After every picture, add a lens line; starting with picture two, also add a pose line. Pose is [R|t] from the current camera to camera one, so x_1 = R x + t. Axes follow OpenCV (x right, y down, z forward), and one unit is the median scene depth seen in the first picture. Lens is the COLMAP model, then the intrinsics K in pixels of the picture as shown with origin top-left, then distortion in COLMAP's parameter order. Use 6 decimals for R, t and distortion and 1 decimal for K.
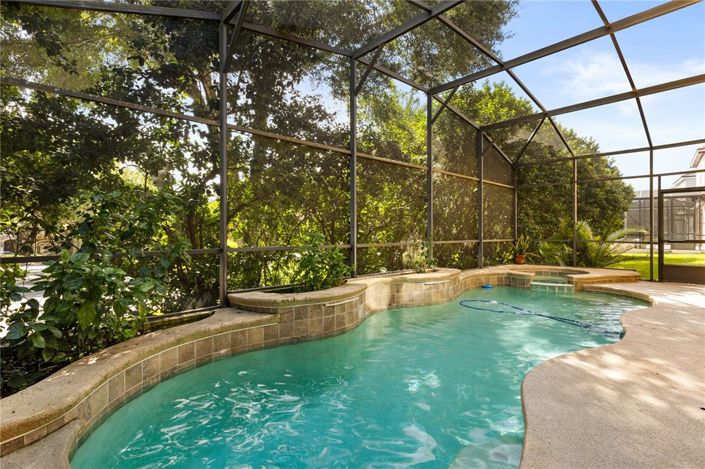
lens RADIAL K [[337.4, 0, 351.8], [0, 337.4, 233.6], [0, 0, 1]] dist [-0.003587, -0.000406]
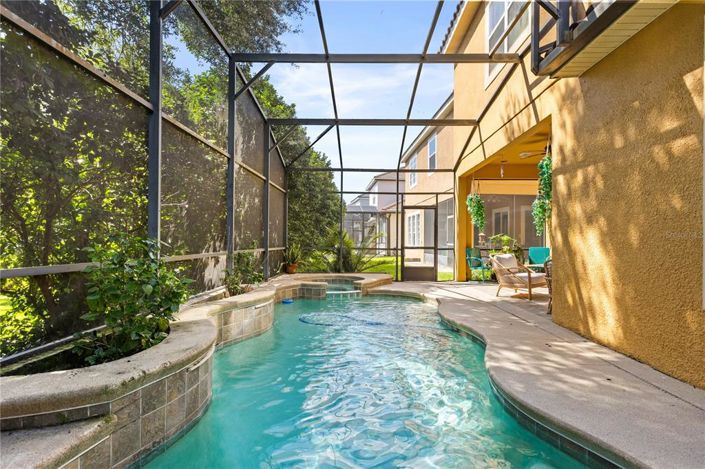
lens RADIAL K [[372.9, 0, 352.9], [0, 372.9, 236.9], [0, 0, 1]] dist [0.004721, 0.000458]
pose [[0.684419, 0.009880, 0.729022, -0.191262], [-0.002152, 0.999931, -0.011532, -0.000870], [-0.729086, 0.006324, 0.684393, 0.207645]]
